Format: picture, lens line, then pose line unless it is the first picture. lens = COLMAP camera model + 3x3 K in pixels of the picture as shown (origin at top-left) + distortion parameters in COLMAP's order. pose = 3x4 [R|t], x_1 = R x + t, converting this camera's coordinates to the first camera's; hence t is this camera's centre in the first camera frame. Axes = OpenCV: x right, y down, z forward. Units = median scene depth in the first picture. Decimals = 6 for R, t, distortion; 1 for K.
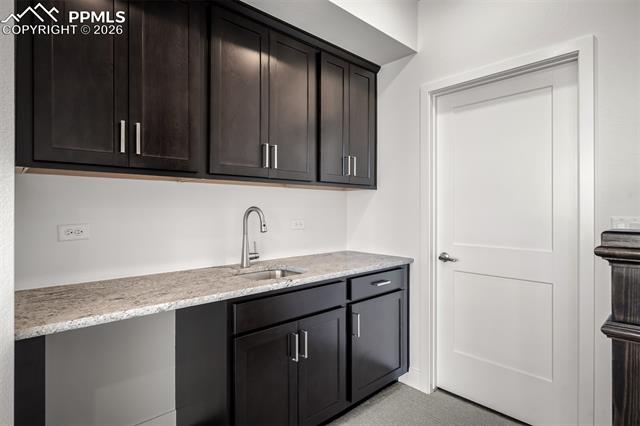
lens RADIAL K [[345.6, 0, 319.1], [0, 345.6, 211.8], [0, 0, 1]] dist [0.004200, 0.000019]
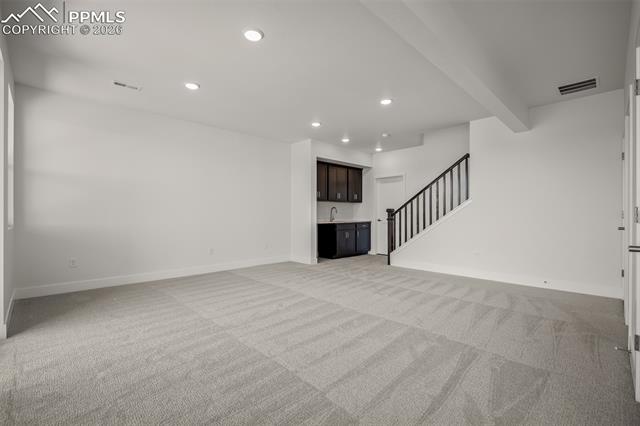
lens RADIAL K [[290.7, 0, 321.1], [0, 290.7, 213.2], [0, 0, 1]] dist [-0.002730, -0.000318]
pose [[0.999787, -0.000691, 0.020608, -0.383965], [0.000946, 0.999924, -0.012328, 0.097005], [-0.020598, 0.012345, 0.999712, -2.403287]]
